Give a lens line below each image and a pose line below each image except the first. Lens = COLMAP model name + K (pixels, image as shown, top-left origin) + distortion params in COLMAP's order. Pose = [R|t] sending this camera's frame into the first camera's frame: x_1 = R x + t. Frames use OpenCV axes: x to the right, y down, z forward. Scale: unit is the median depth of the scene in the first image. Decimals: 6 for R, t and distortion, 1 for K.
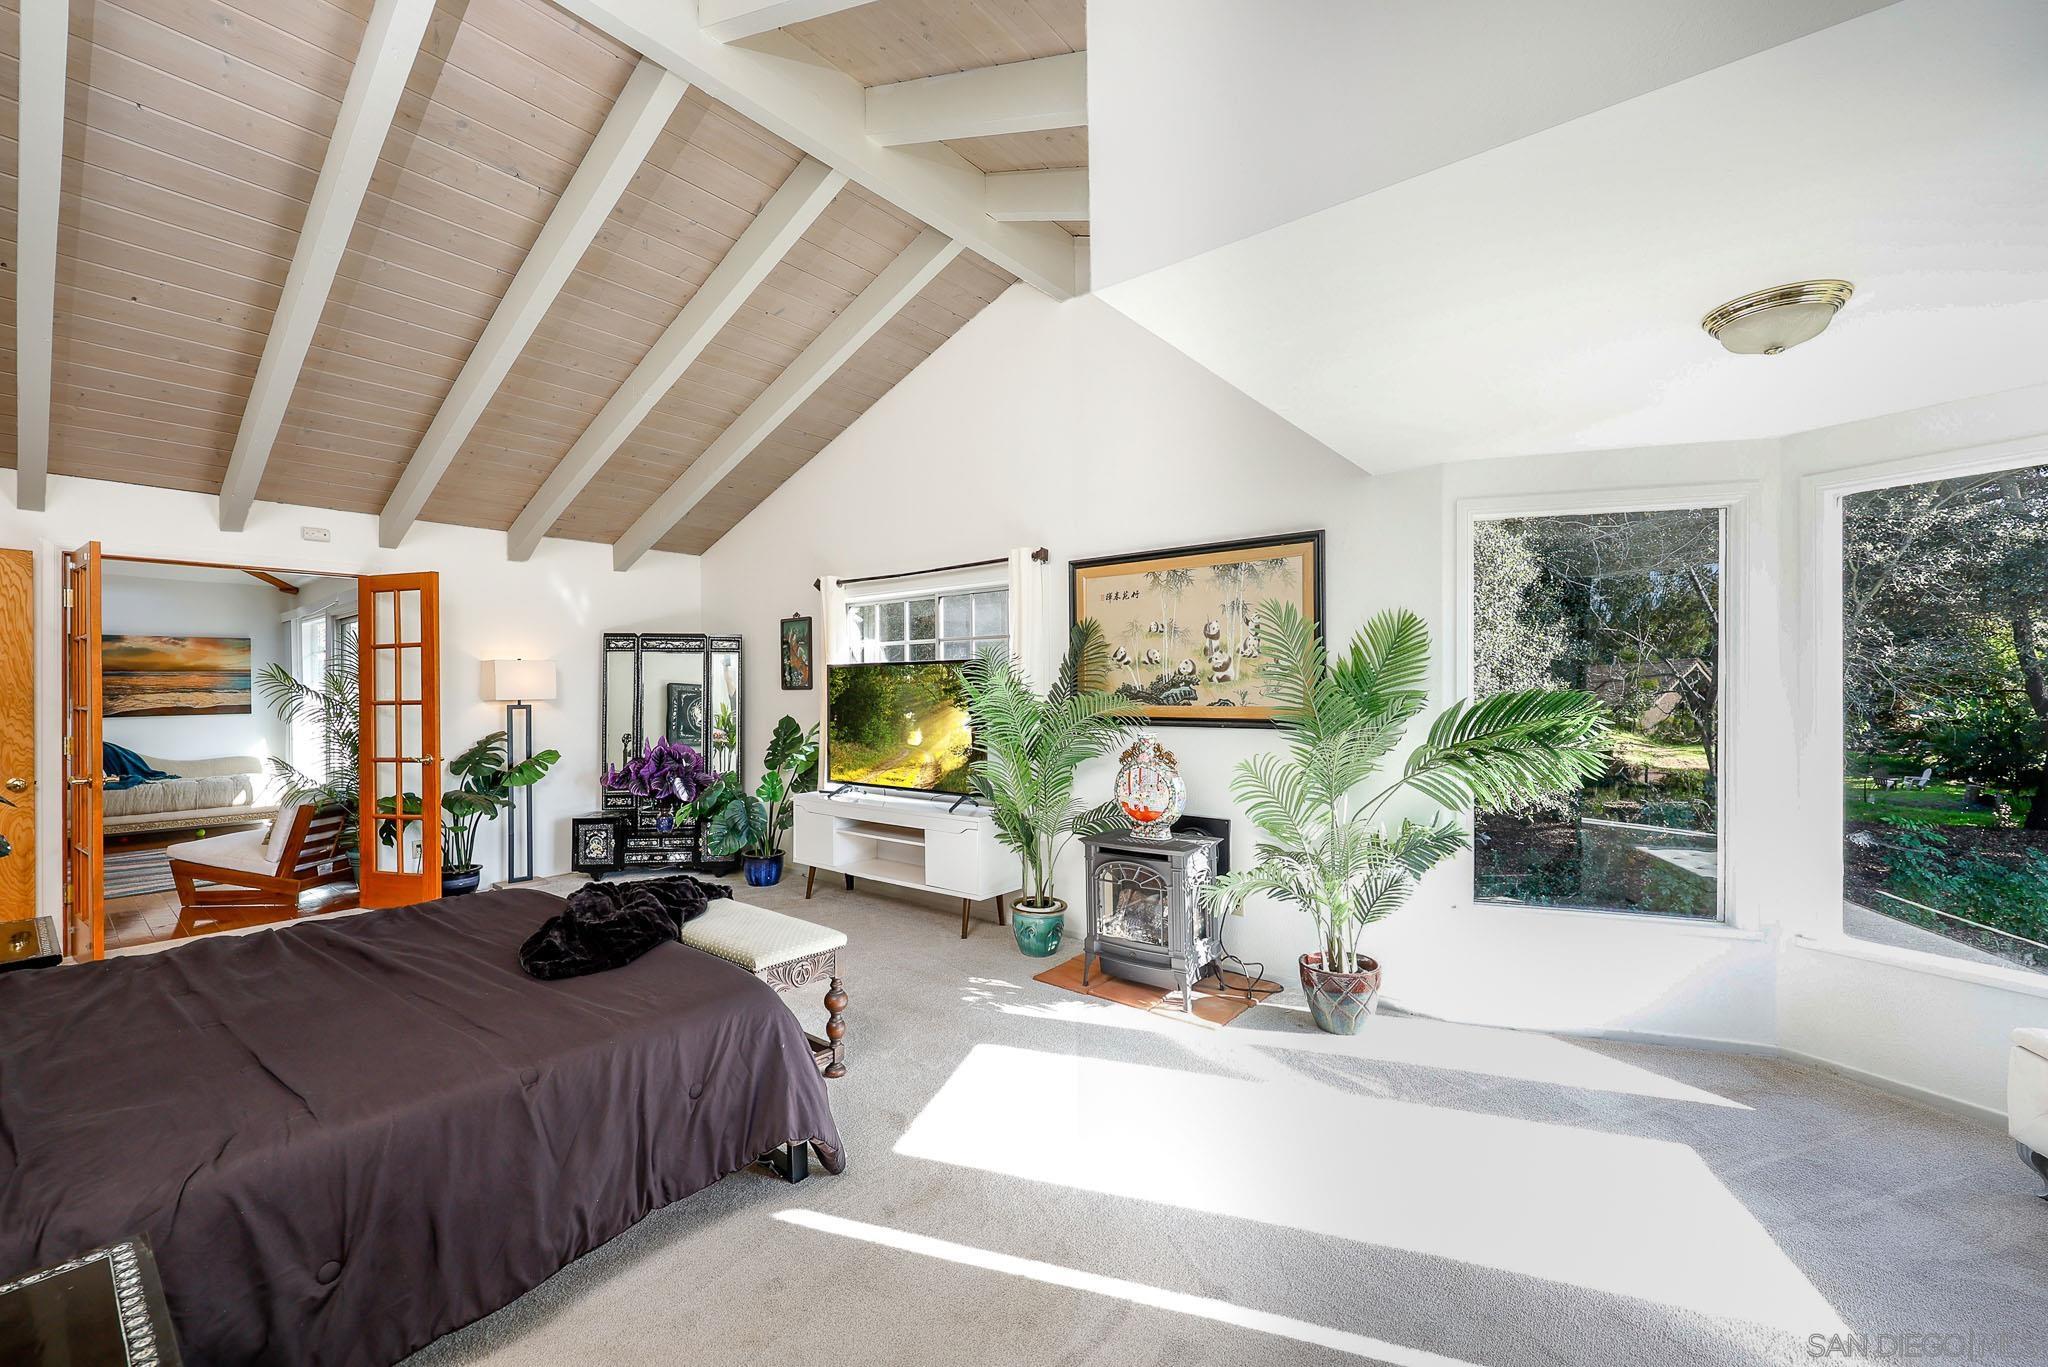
lens RADIAL K [[850.5, 0, 1035.2], [0, 850.5, 680.5], [0, 0, 1]] dist [0.003842, -0.000608]
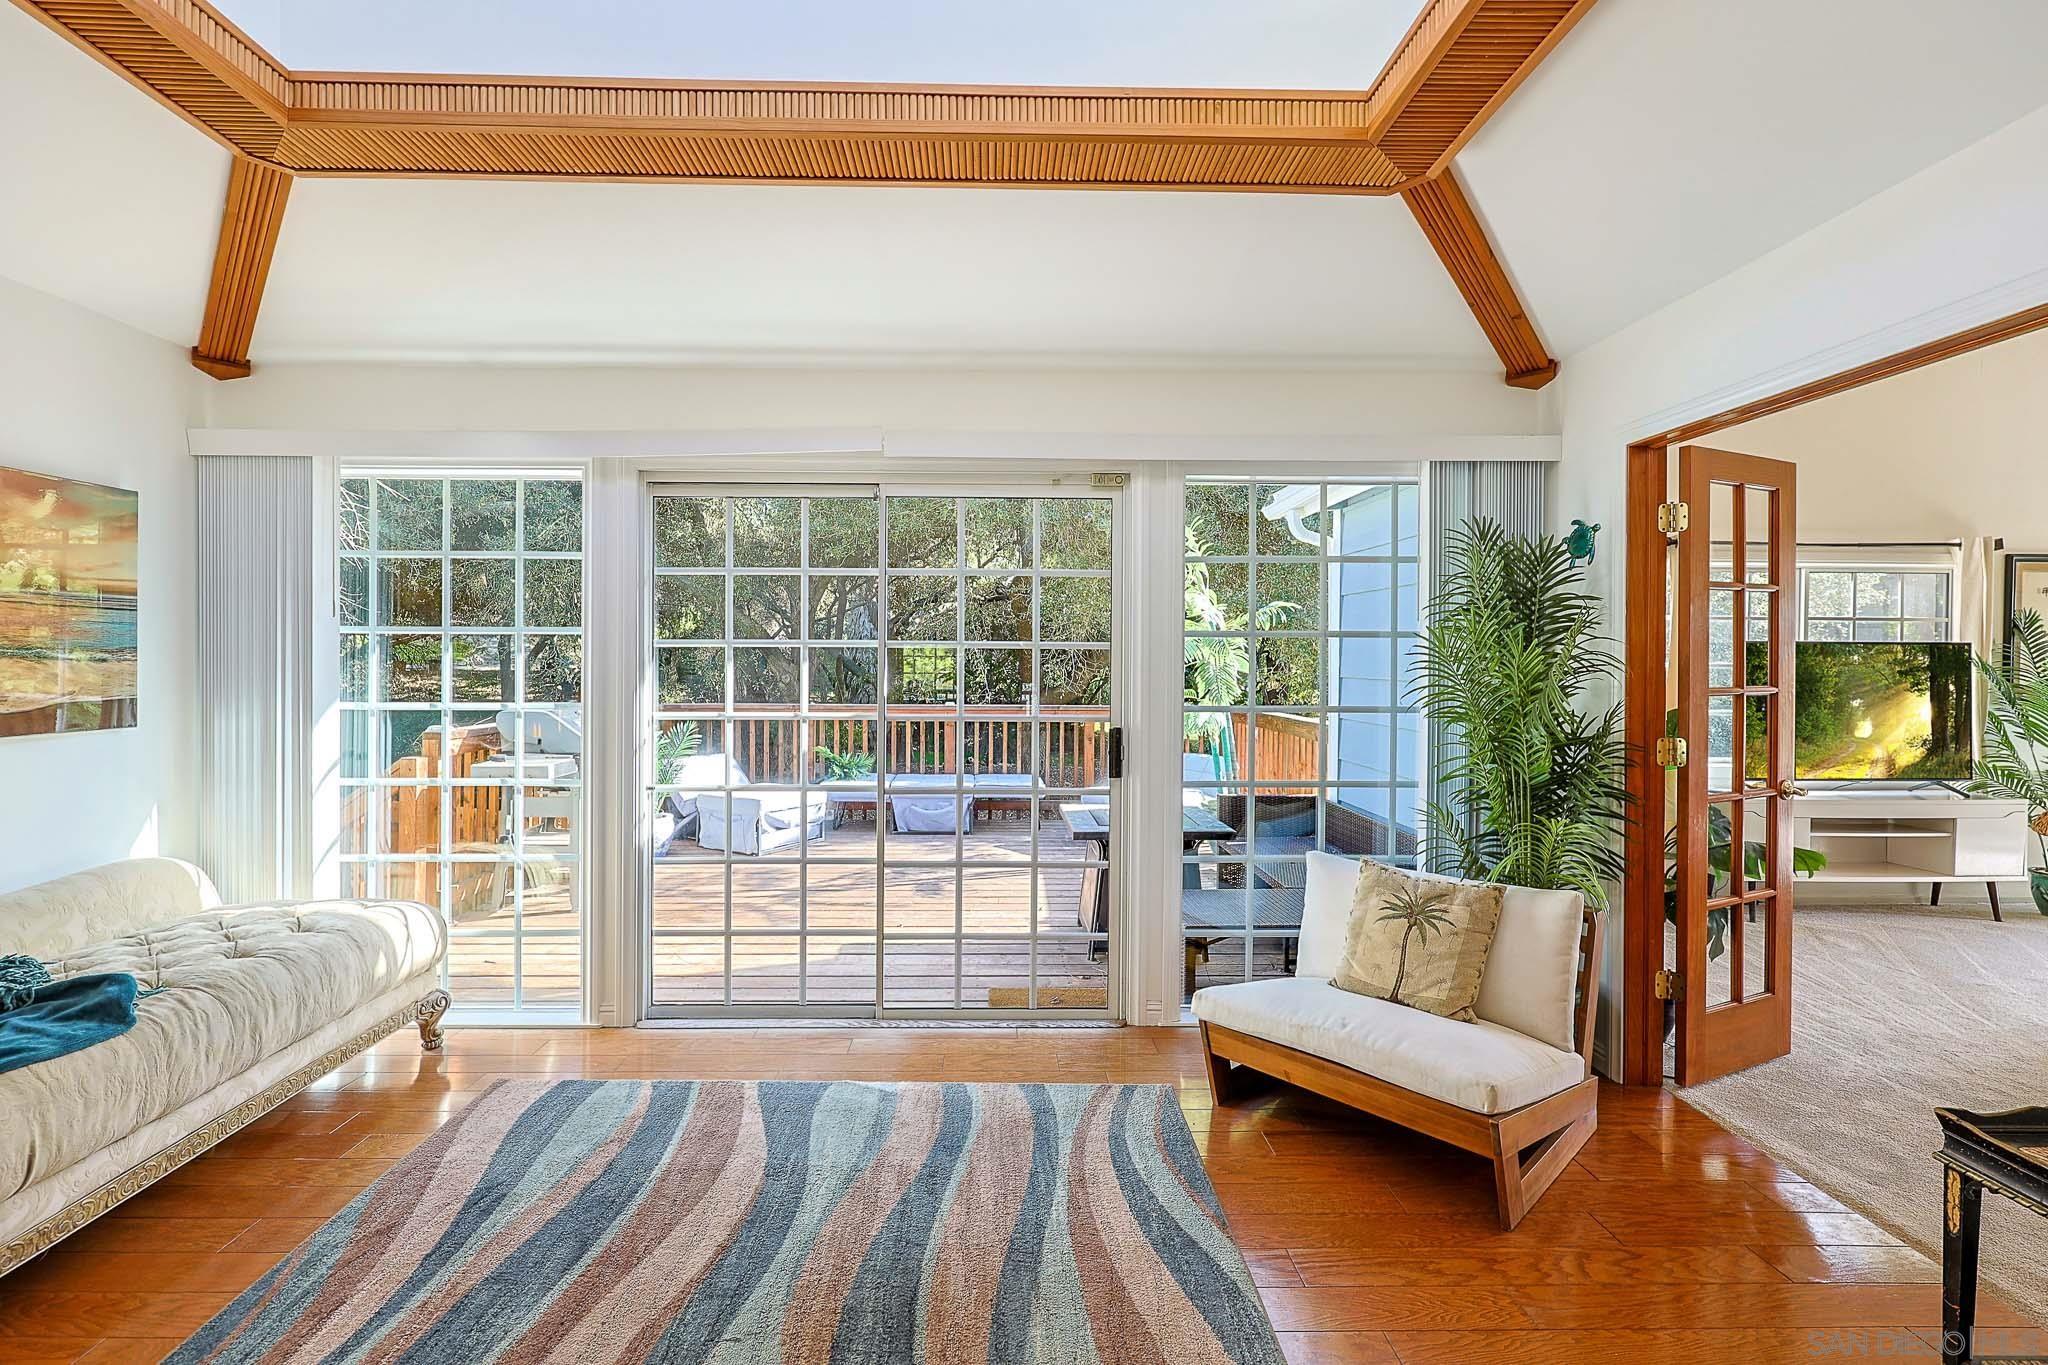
lens RADIAL K [[850.5, 0, 992.4], [0, 850.5, 673.8], [0, 0, 1]] dist [0.003842, -0.000608]
pose [[0.772957, 0.010703, 0.634368, -0.918976], [-0.013003, 0.999915, -0.001027, 0.015752], [-0.634325, -0.007454, 0.773030, 0.578327]]
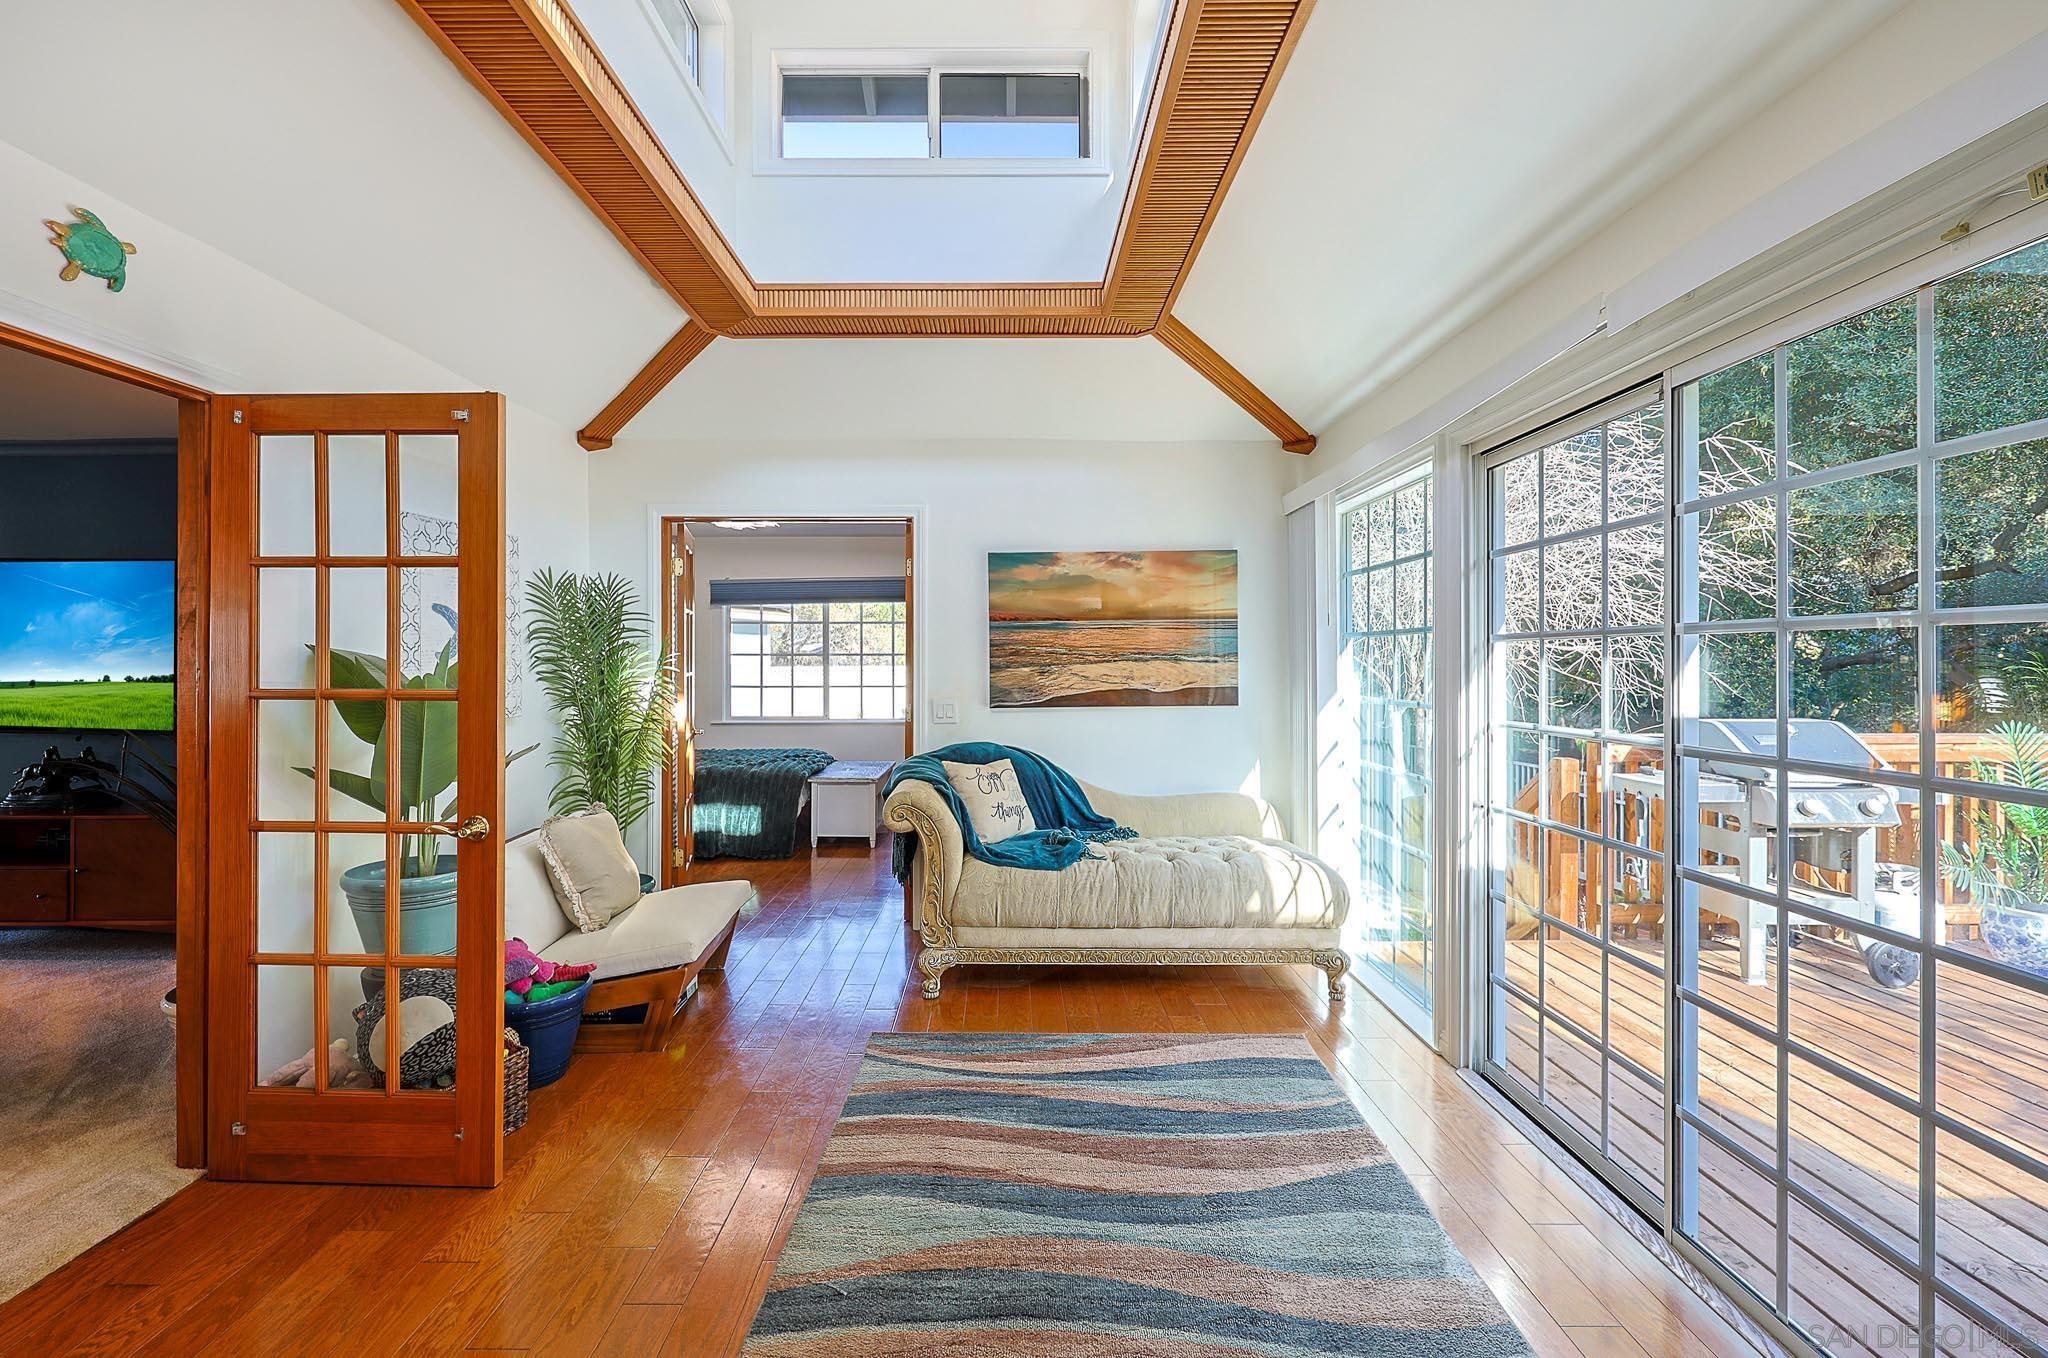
lens RADIAL K [[903.8, 0, 1011.4], [0, 903.8, 655.0], [0, 0, 1]] dist [-0.000822, 0.000145]
pose [[0.633355, 0.002197, -0.773858, -0.637251], [0.002059, 0.999988, 0.004524, 0.007858], [0.773858, -0.004459, 0.633343, 0.607869]]
